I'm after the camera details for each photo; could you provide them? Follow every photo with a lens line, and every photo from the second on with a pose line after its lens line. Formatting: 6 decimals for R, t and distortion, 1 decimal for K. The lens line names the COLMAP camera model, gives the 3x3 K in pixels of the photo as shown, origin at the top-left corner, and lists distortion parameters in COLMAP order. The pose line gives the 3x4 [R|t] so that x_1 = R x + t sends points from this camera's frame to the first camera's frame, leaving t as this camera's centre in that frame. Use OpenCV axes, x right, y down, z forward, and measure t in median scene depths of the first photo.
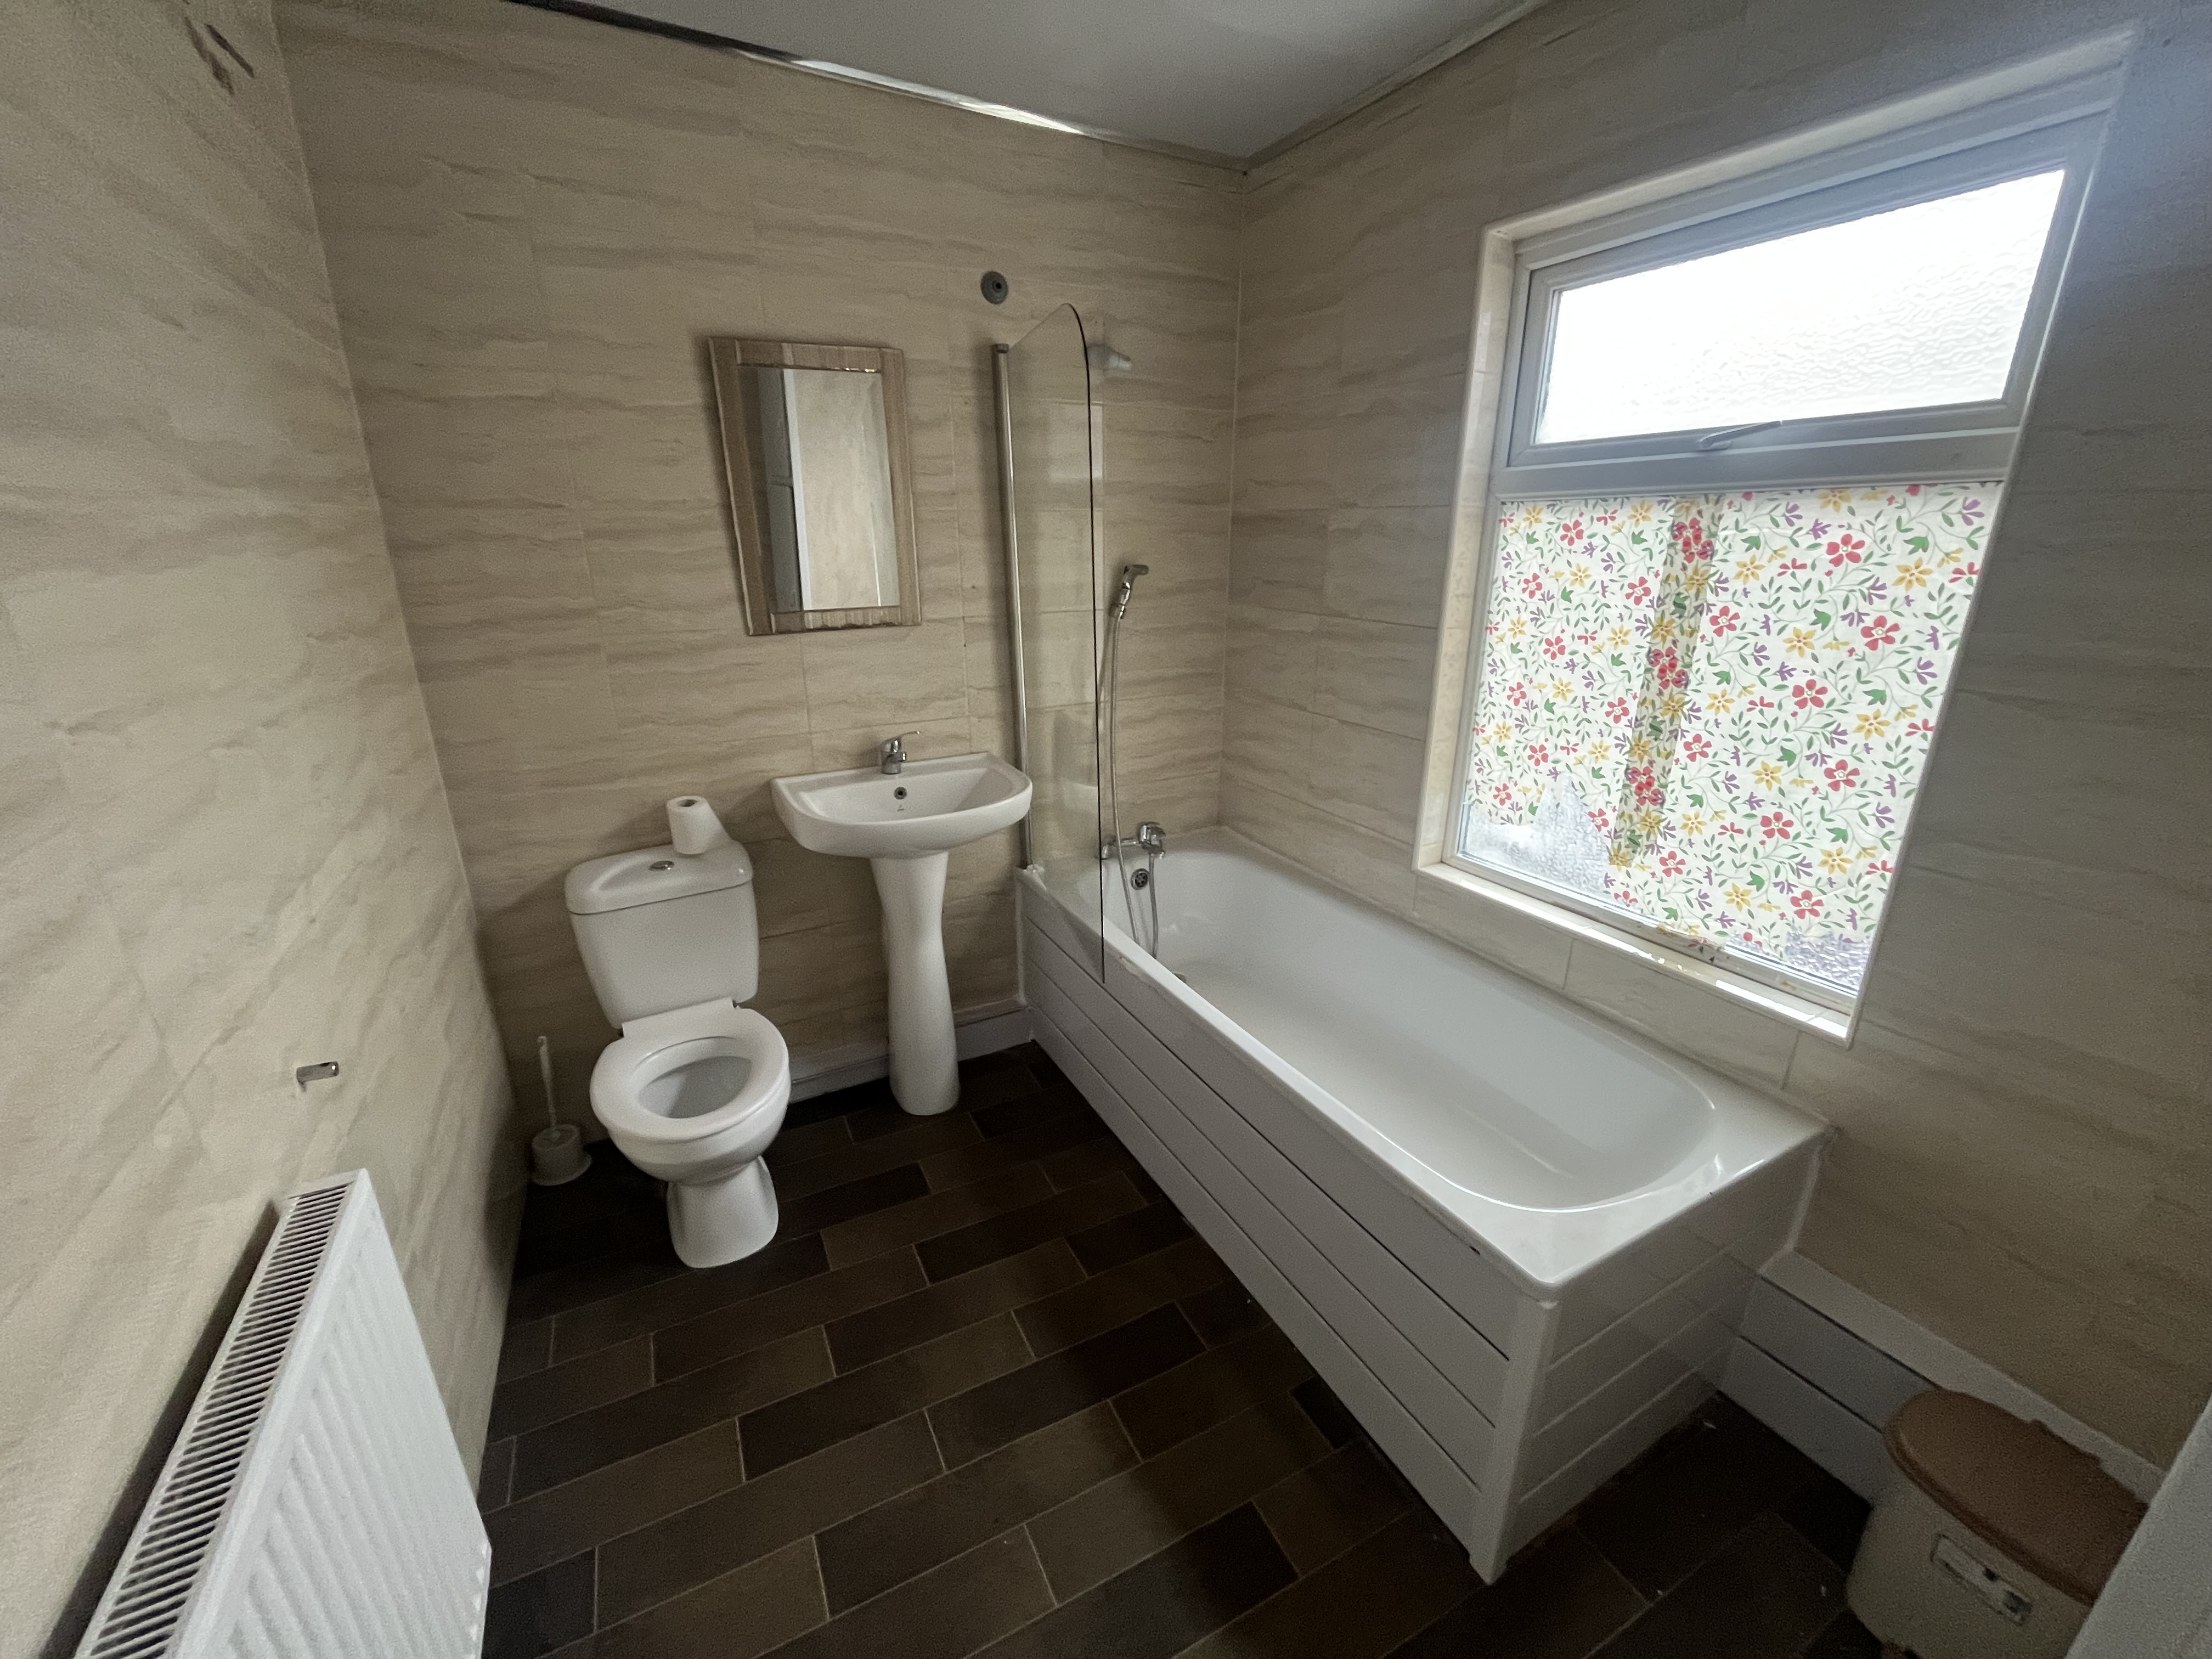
lens RADIAL K [[895.0, 0, 1099.7], [0, 895.0, 834.1], [0, 0, 1]] dist [-0.001195, -0.000311]
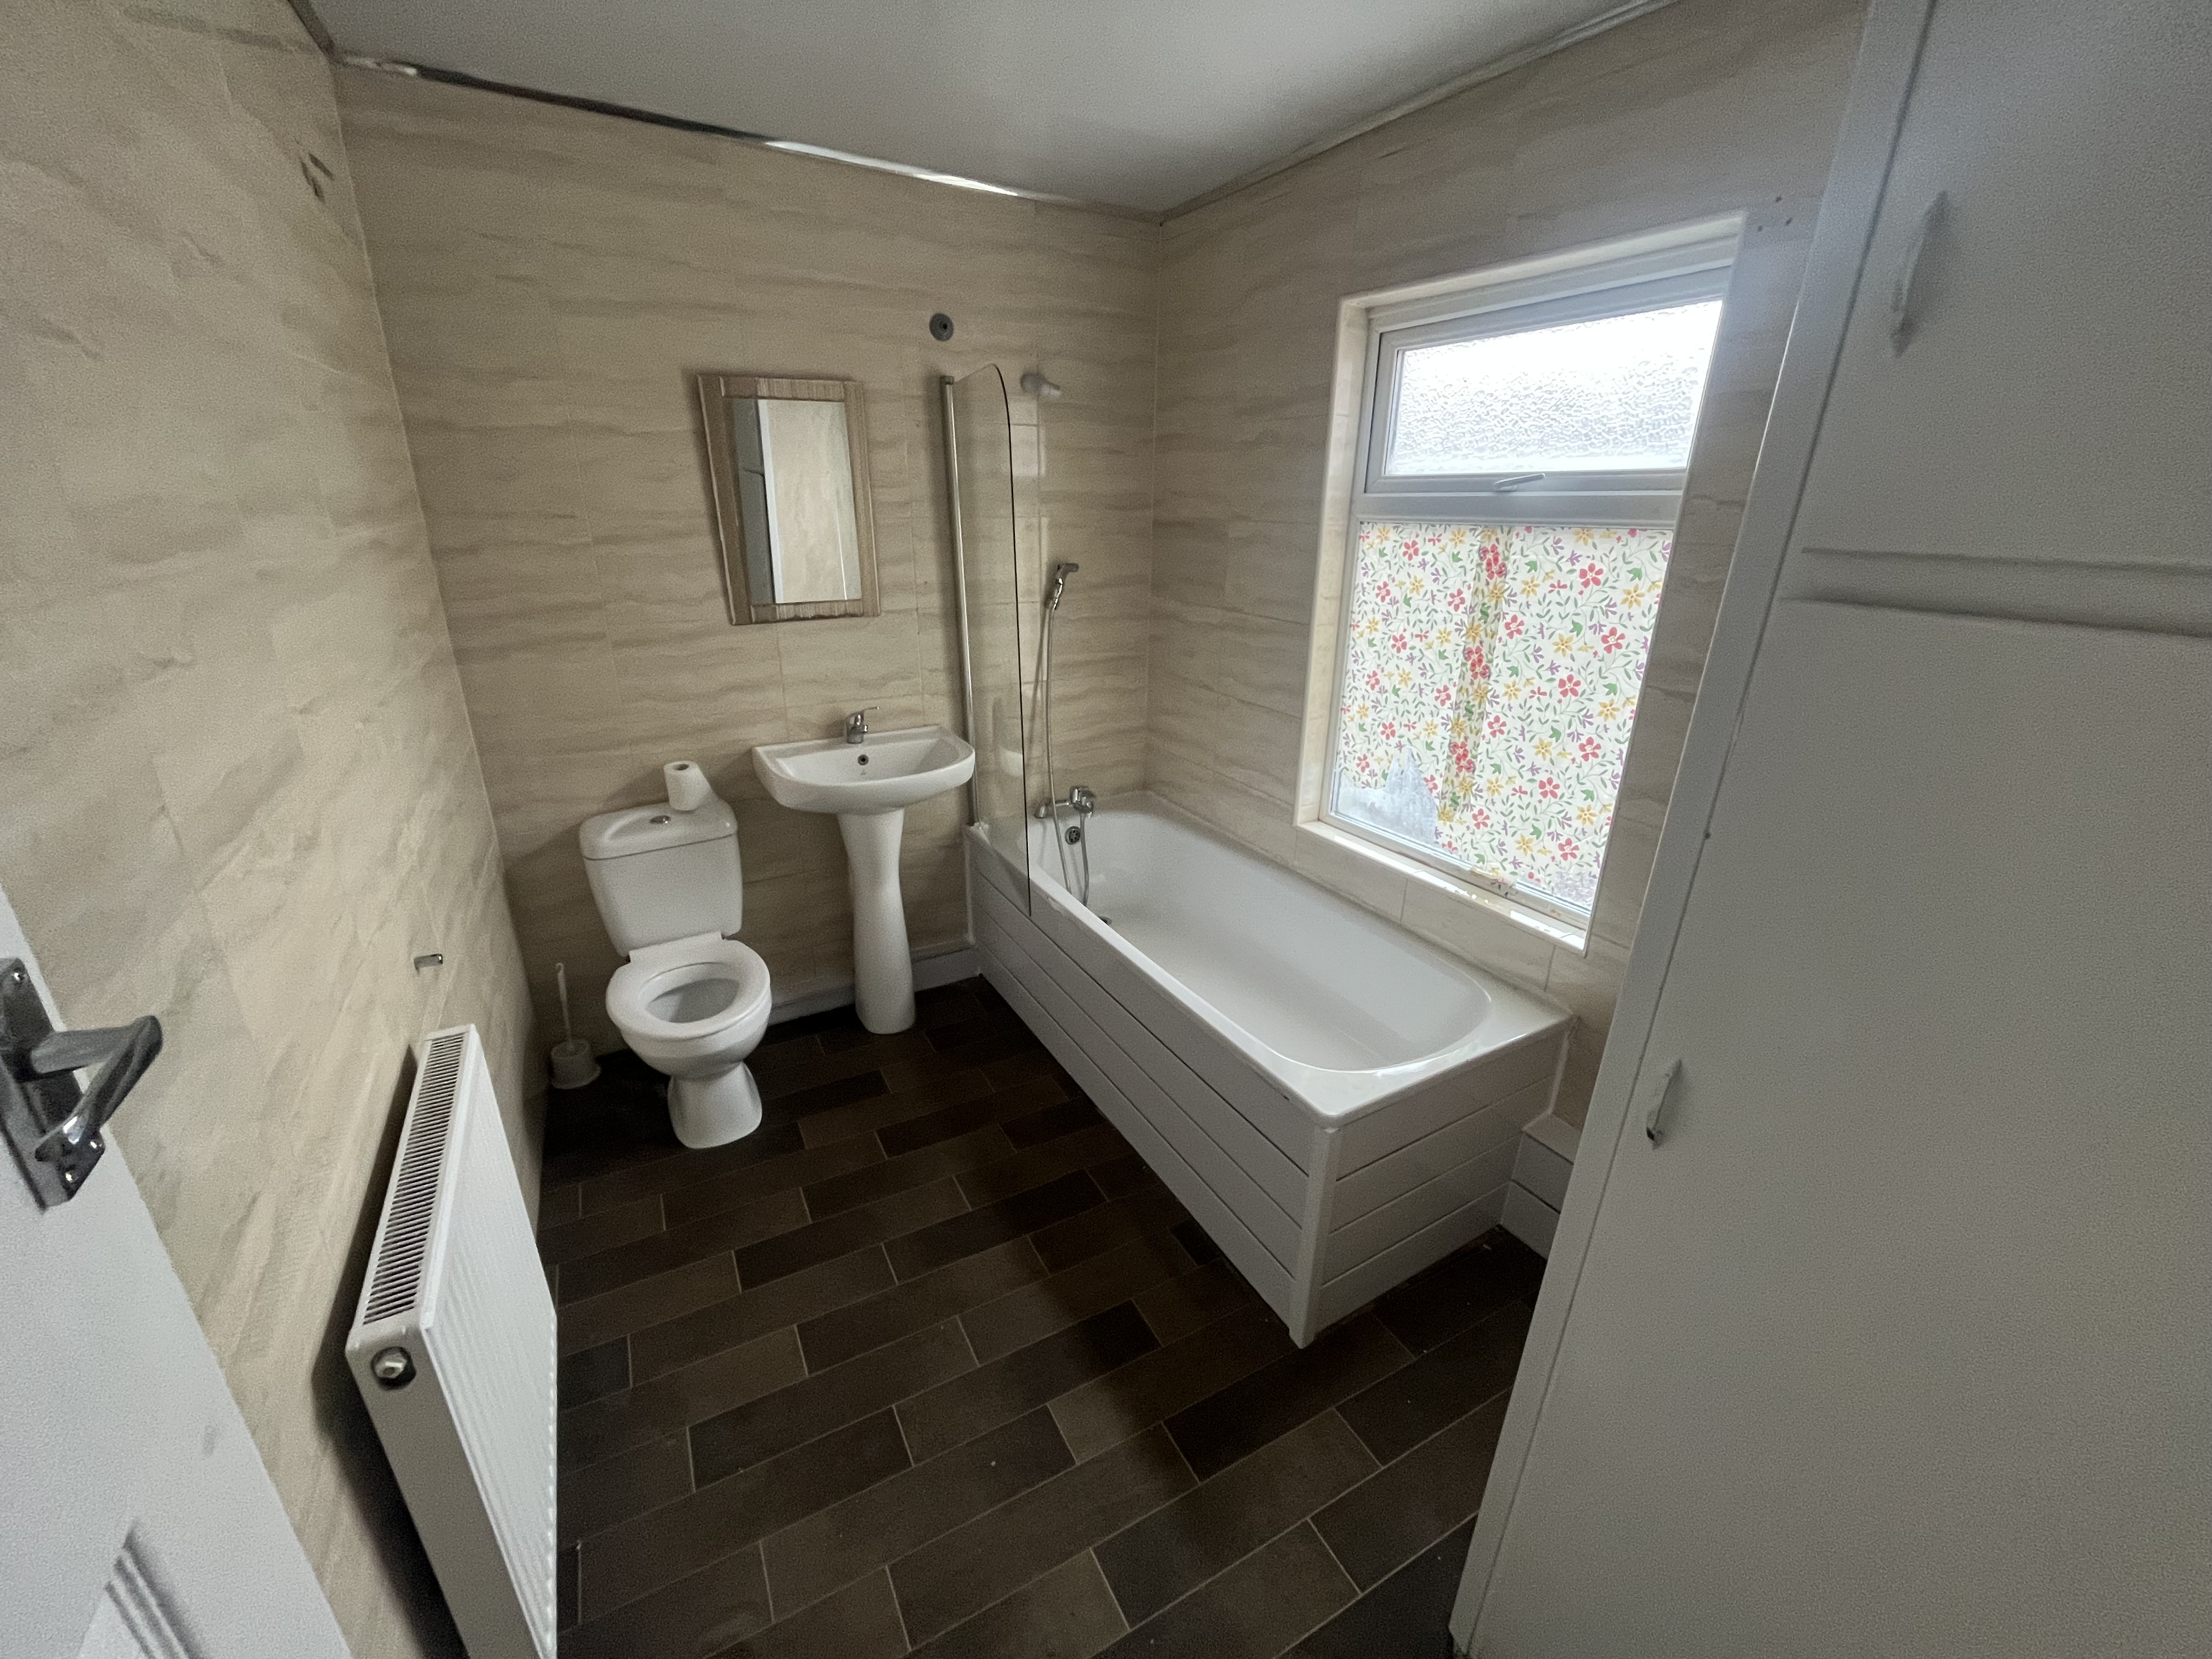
lens RADIAL K [[906.7, 0, 1101.6], [0, 906.7, 833.5], [0, 0, 1]] dist [-0.000619, -0.000064]
pose [[0.999533, 0.002904, 0.030430, 0.061404], [-0.003880, 0.999479, 0.032048, 0.013235], [-0.030321, -0.032151, 0.999023, -0.227273]]
